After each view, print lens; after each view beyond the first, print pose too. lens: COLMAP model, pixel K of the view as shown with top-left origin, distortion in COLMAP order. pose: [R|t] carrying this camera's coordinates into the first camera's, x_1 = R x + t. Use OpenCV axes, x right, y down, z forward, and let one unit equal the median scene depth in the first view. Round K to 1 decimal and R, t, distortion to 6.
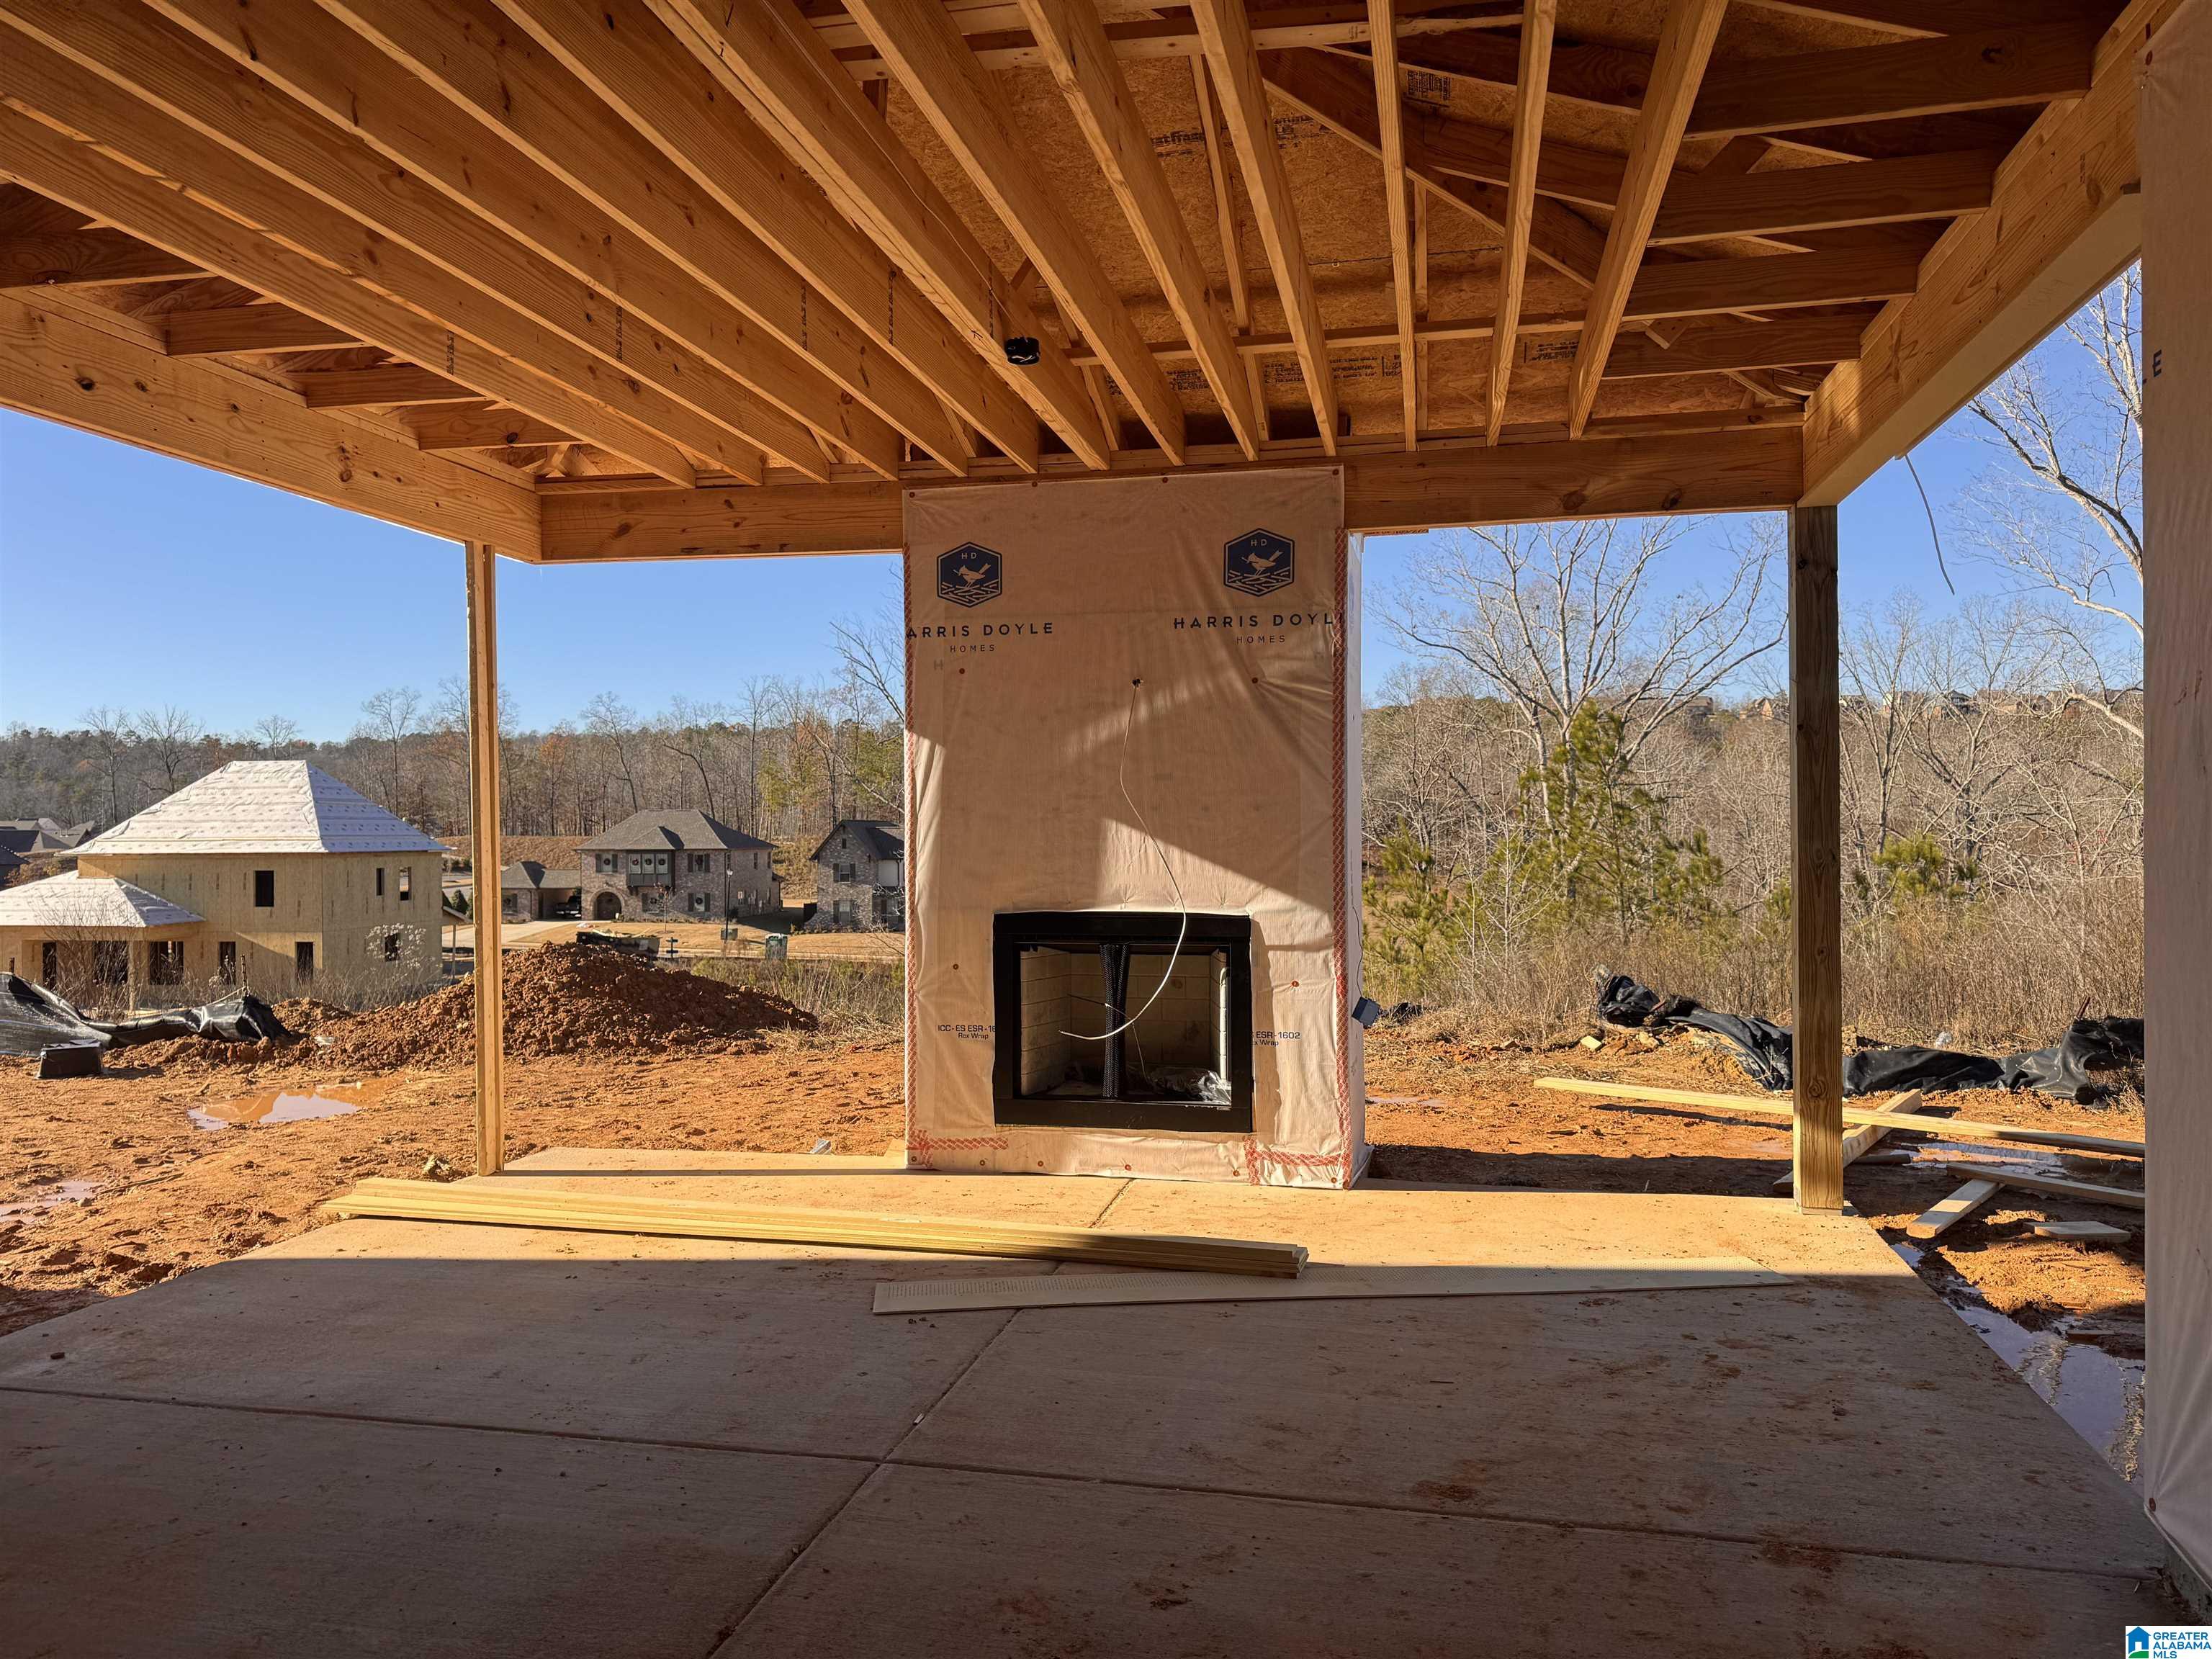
lens RADIAL K [[1542.4, 0, 1102.2], [0, 1542.4, 828.6], [0, 0, 1]] dist [-0.005601, -0.029035]
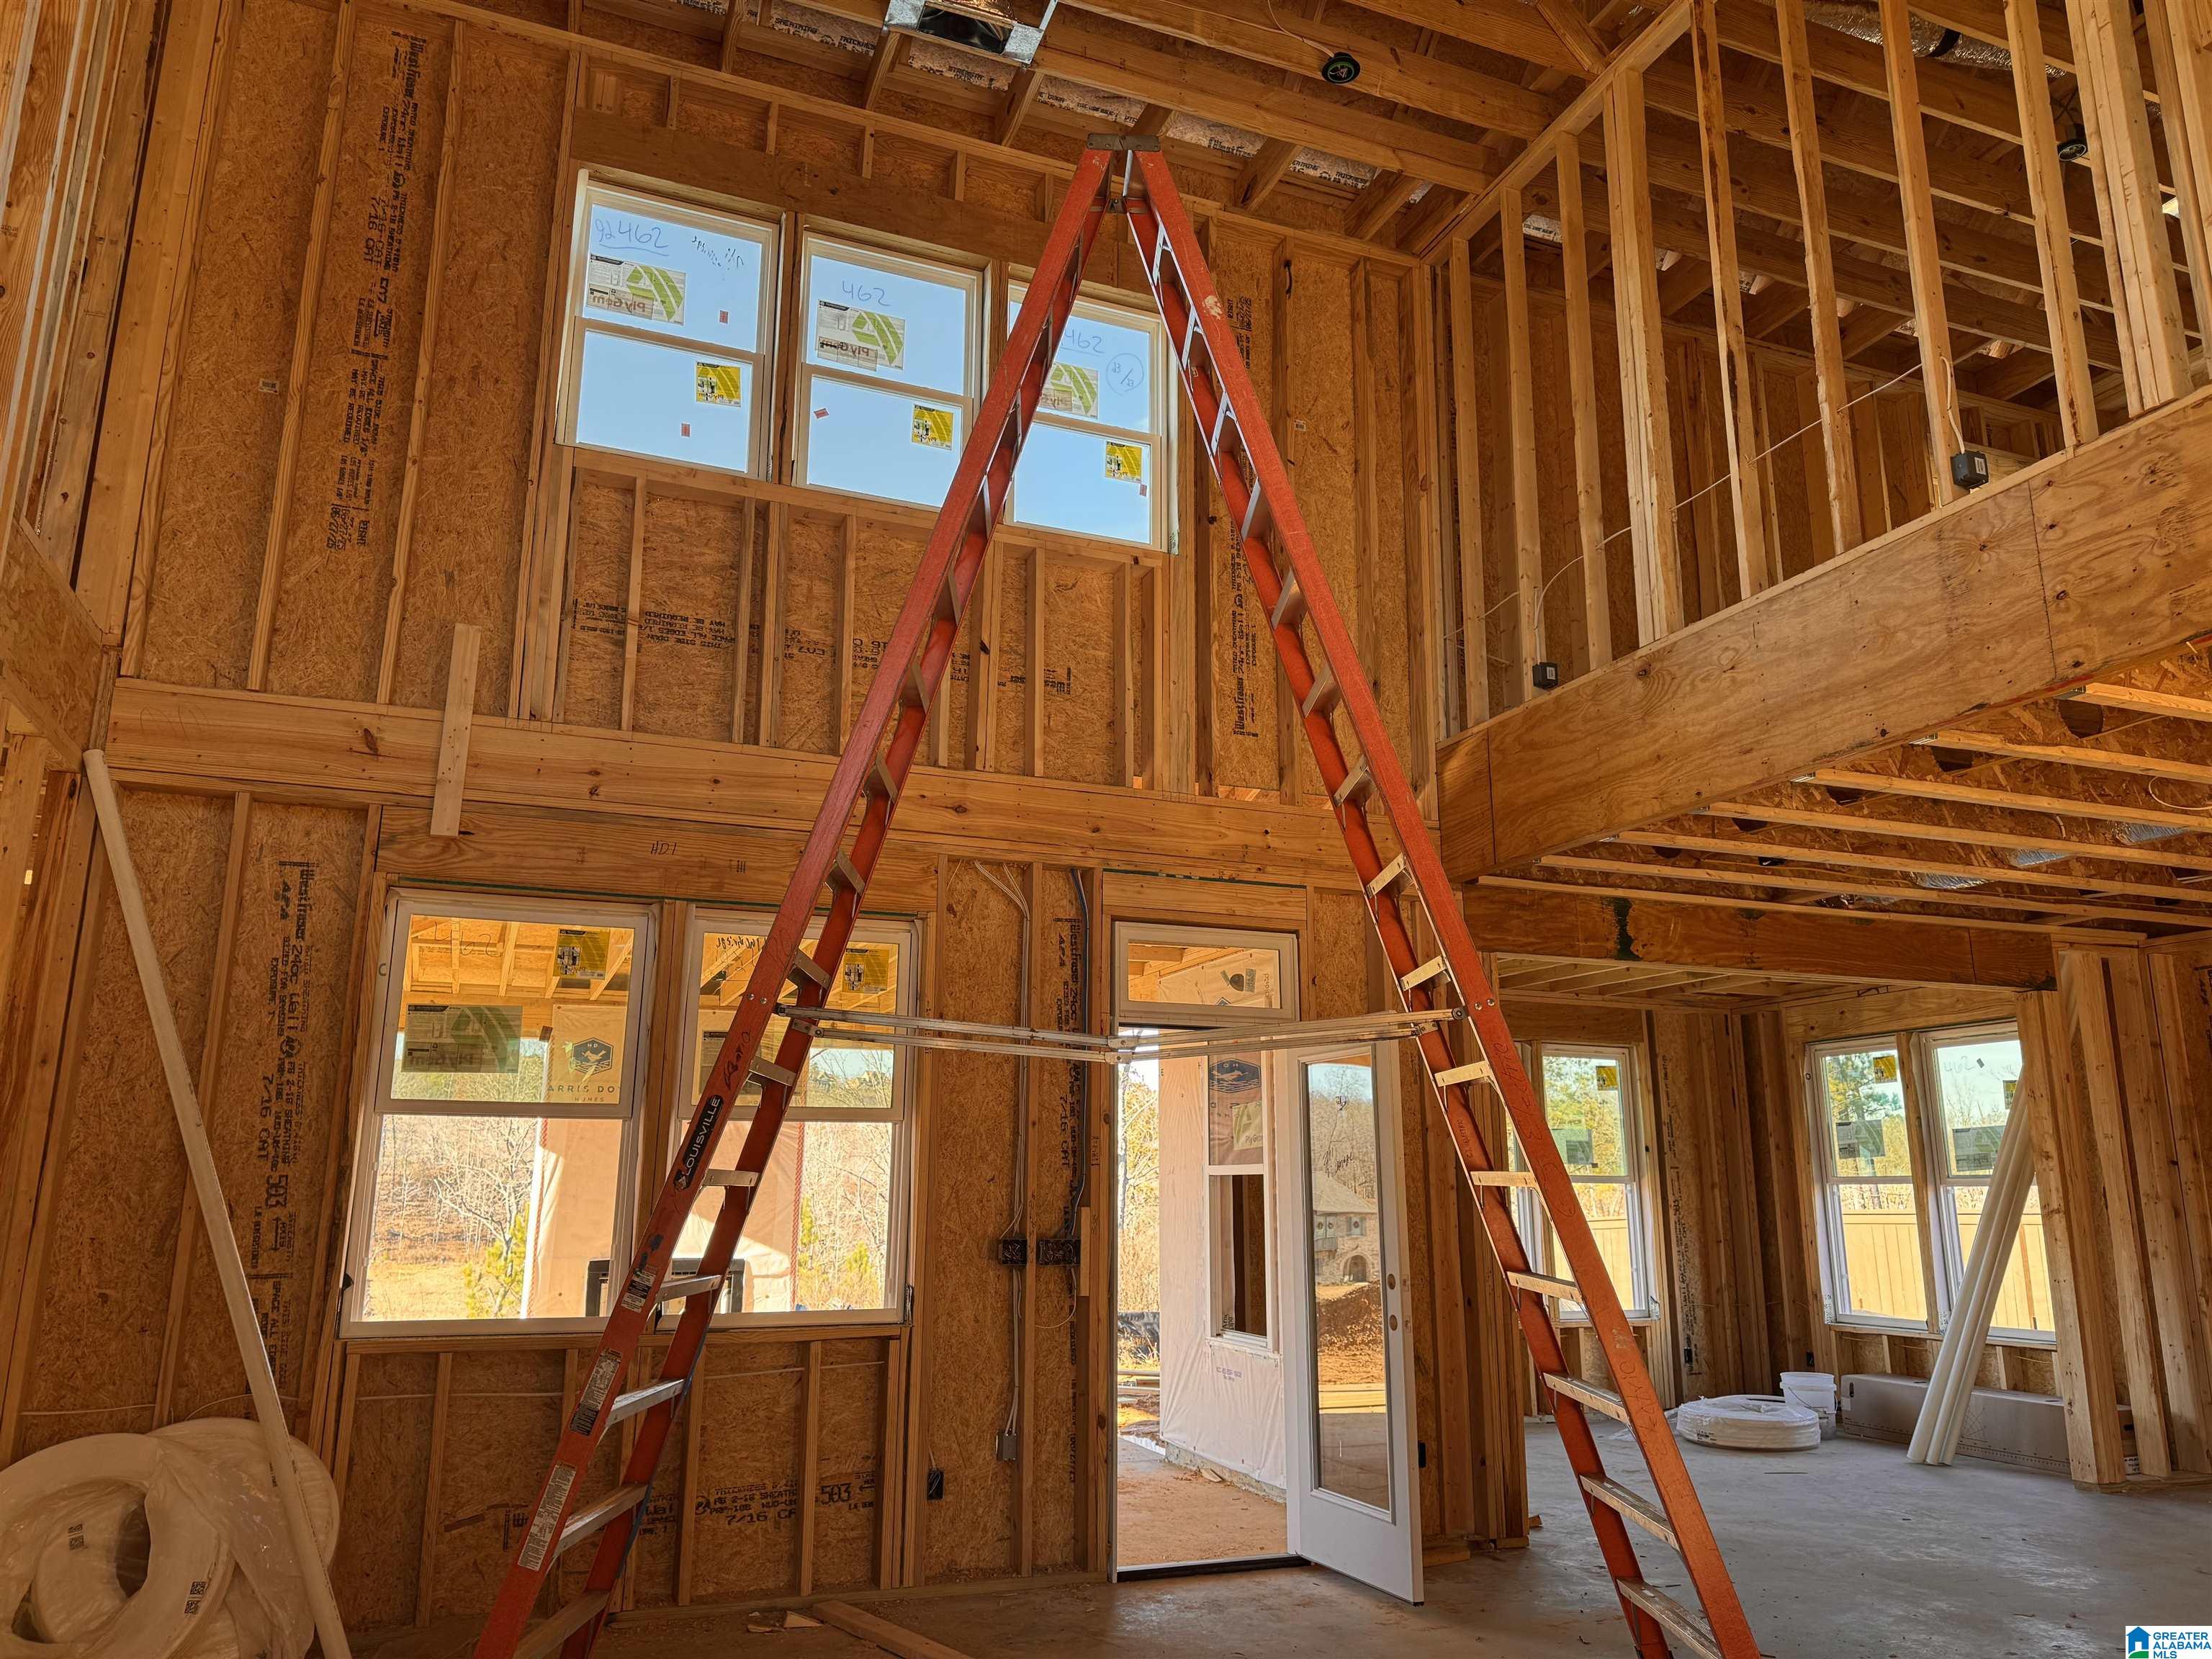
lens RADIAL K [[1542.4, 0, 1112.9], [0, 1542.4, 833.2], [0, 0, 1]] dist [-0.005601, -0.029035]
pose [[0.837474, 0.123560, 0.532326, -0.543117], [0.000202, 0.974034, -0.226404, -0.018371], [-0.546478, 0.189715, 0.815702, -0.759452]]
